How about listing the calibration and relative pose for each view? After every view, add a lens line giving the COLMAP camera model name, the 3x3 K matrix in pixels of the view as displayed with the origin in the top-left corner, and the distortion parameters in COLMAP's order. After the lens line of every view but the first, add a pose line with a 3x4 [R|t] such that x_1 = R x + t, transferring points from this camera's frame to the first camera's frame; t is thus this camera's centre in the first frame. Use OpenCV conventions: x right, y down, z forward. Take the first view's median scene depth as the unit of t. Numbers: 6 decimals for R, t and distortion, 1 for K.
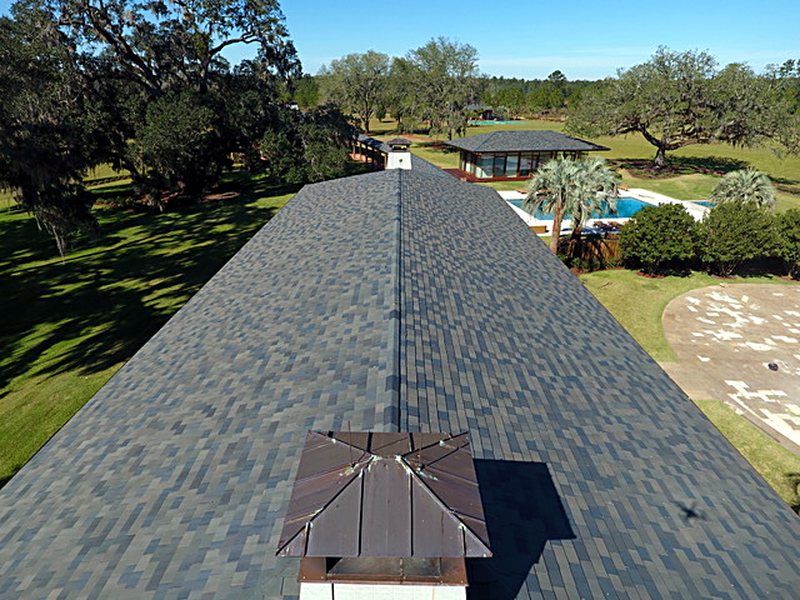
lens RADIAL K [[468.1, 0, 393.1], [0, 468.1, 295.6], [0, 0, 1]] dist [-0.007154, 0.001139]
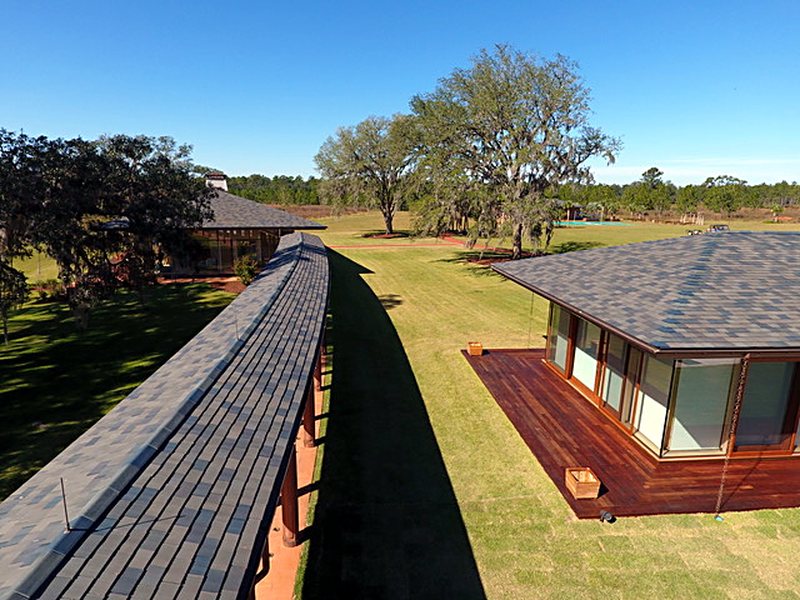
lens RADIAL K [[468.1, 0, 393.1], [0, 468.1, 295.6], [0, 0, 1]] dist [-0.007154, 0.001139]
pose [[0.988558, 0.040051, -0.145428, 0.066426], [-0.068696, 0.977860, -0.197662, -0.182733], [0.134292, 0.205391, 0.969423, 0.524016]]
